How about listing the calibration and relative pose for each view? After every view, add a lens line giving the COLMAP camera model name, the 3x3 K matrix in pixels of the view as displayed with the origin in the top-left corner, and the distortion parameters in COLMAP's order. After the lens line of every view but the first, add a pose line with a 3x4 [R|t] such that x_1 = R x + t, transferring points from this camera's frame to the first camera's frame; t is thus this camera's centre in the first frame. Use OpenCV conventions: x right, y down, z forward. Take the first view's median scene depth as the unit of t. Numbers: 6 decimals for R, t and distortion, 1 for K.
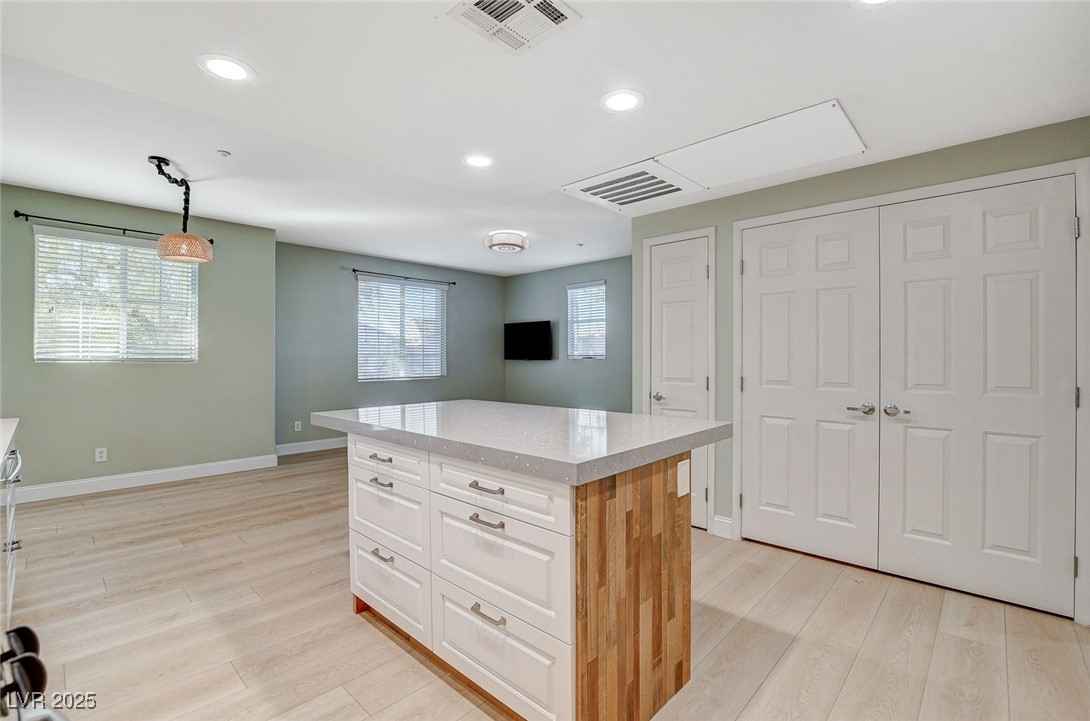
lens RADIAL K [[484.9, 0, 546.2], [0, 484.9, 360.6], [0, 0, 1]] dist [-0.019982, -0.000044]
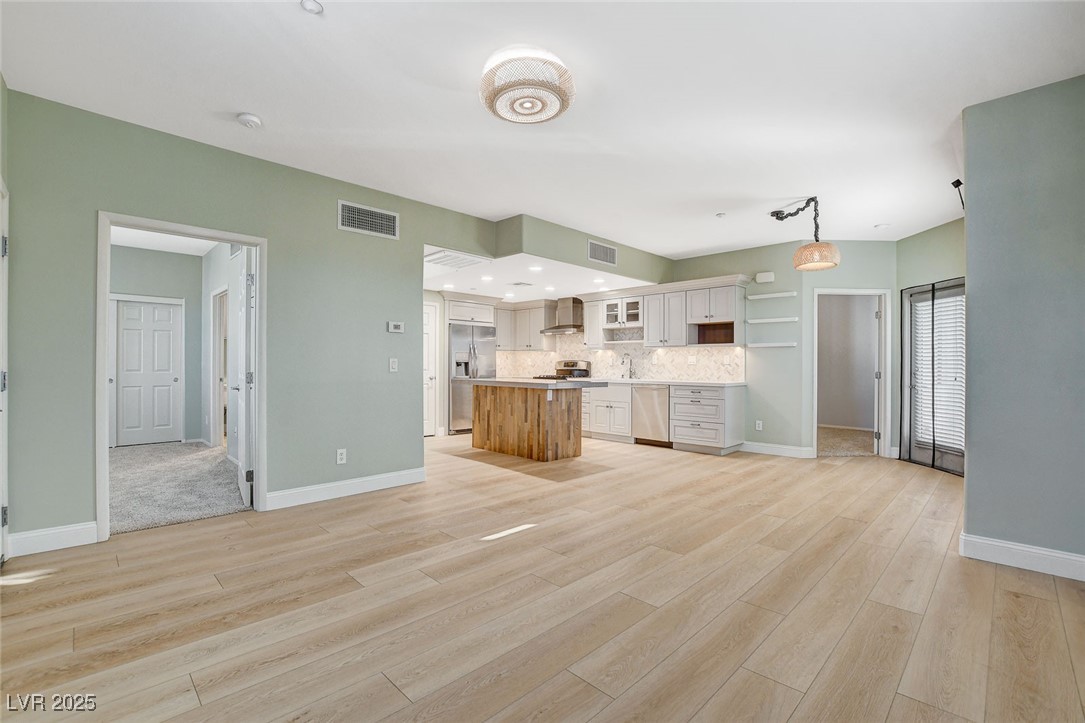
lens RADIAL K [[480.0, 0, 544.6], [0, 480.0, 364.5], [0, 0, 1]] dist [-0.029934, 0.000637]
pose [[-0.999607, -0.002940, 0.027866, -0.271547], [-0.002824, 0.999987, 0.004215, 0.018027], [-0.027878, 0.004135, -0.999603, 3.544453]]
